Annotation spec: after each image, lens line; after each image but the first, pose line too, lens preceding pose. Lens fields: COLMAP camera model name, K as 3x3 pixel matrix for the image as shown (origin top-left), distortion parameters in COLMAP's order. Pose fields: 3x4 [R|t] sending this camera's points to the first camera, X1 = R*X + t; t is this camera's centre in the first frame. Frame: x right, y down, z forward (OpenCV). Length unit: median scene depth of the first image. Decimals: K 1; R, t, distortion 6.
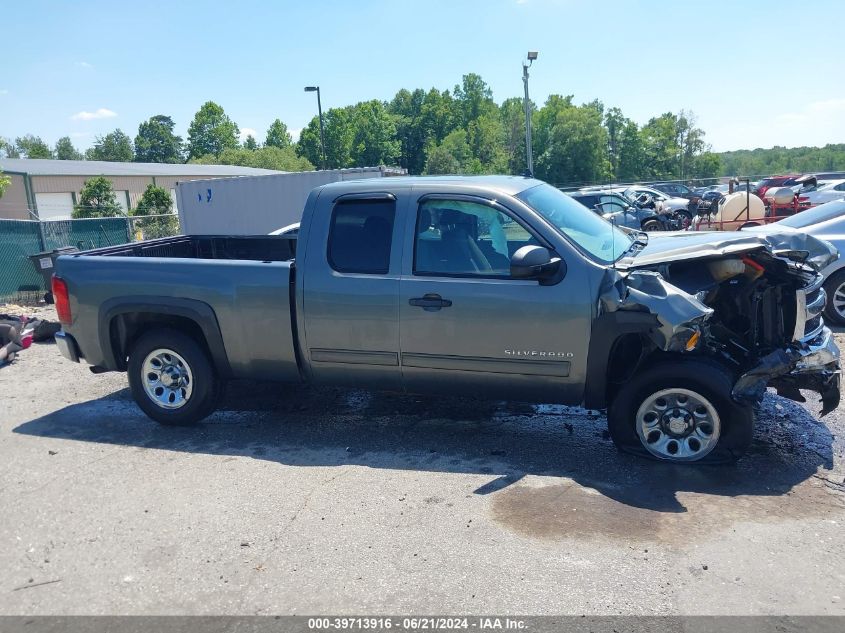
lens RADIAL K [[653.9, 0, 422.5], [0, 653.9, 316.5], [0, 0, 1]] dist [-0.009234, 0.001039]
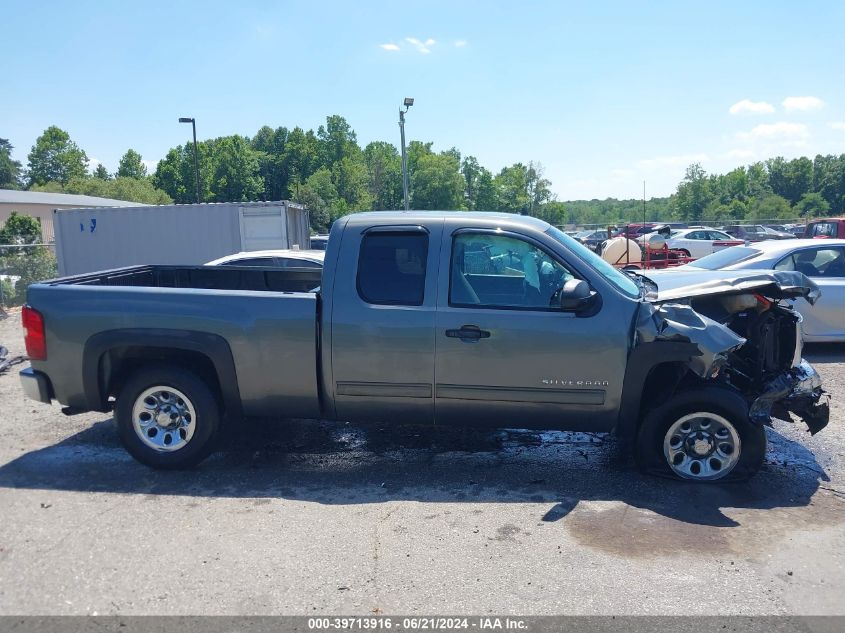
lens RADIAL K [[653.9, 0, 422.5], [0, 653.9, 316.5], [0, 0, 1]] dist [-0.009234, 0.001039]
pose [[0.979448, 0.004100, 0.201657, -0.260570], [0.007780, 0.998281, -0.058086, 0.009509], [-0.201548, 0.058461, 0.977732, 0.022209]]
